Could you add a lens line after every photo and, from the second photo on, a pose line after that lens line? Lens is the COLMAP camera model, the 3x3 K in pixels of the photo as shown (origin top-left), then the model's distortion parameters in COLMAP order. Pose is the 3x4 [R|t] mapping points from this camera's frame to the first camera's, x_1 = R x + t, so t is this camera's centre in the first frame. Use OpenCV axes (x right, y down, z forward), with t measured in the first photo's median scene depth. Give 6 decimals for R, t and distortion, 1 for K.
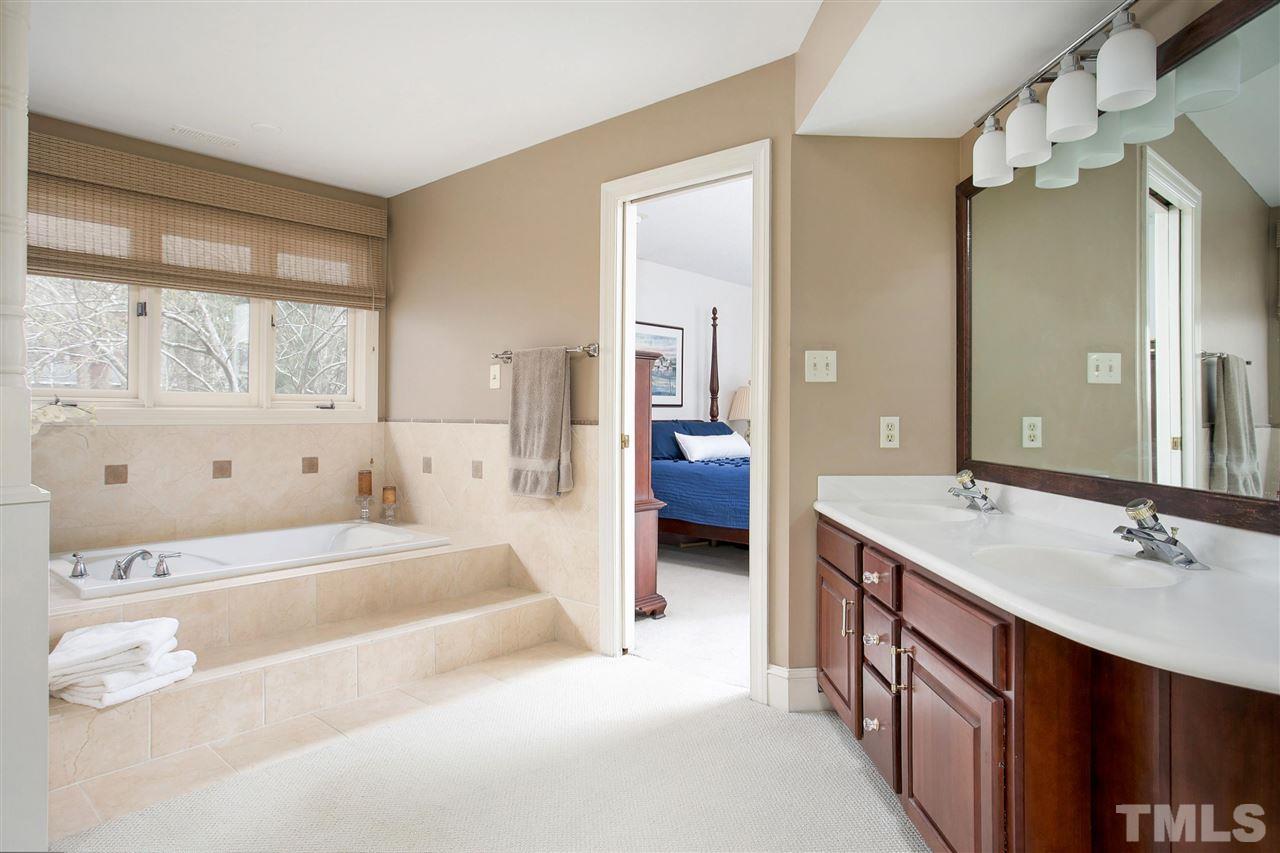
lens RADIAL K [[960.8, 0, 639.8], [0, 960.8, 422.7], [0, 0, 1]] dist [-0.006813, 0.005593]
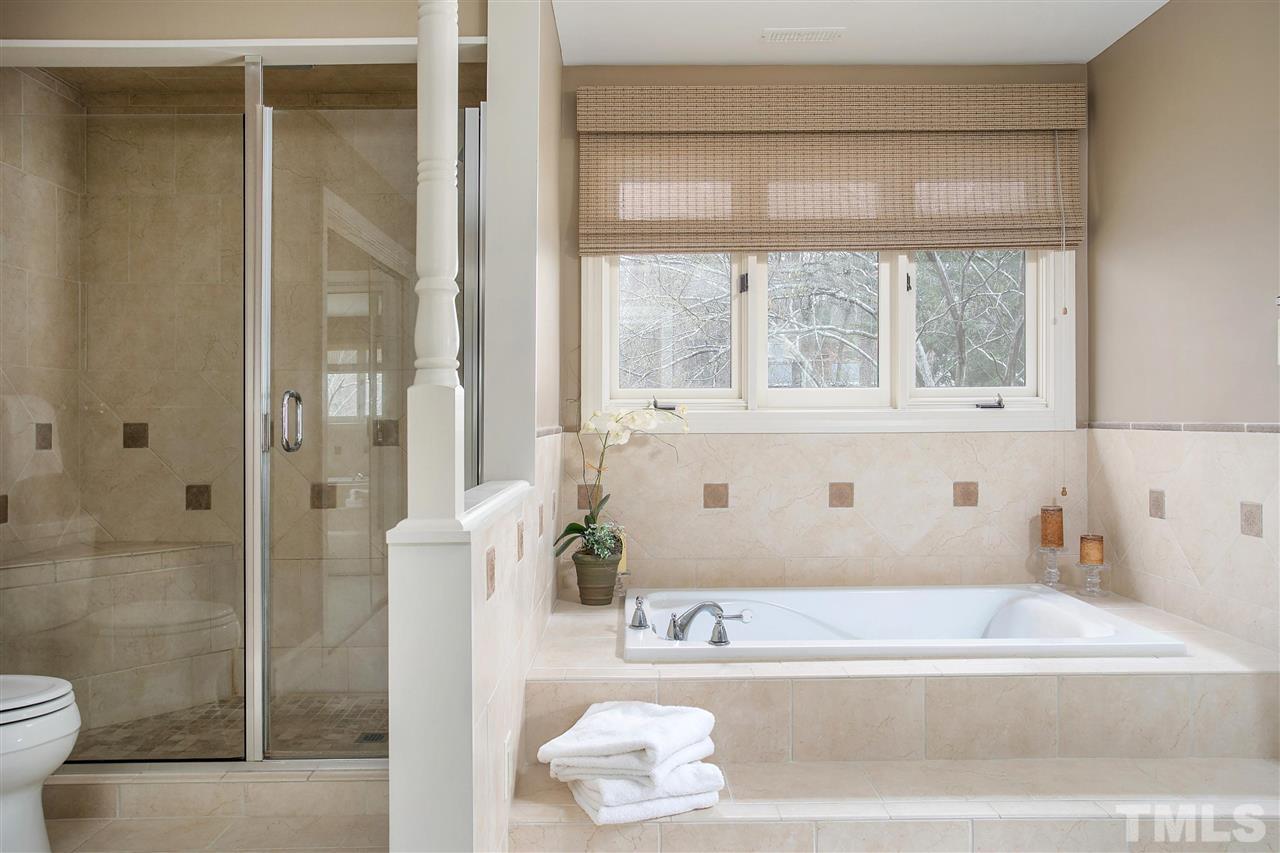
lens RADIAL K [[960.8, 0, 640.5], [0, 960.8, 420.9], [0, 0, 1]] dist [-0.006813, 0.005593]
pose [[0.664145, -0.004767, -0.747589, 0.003691], [0.001550, 0.999986, -0.004999, -0.003438], [0.747603, 0.002161, 0.664143, 0.408198]]
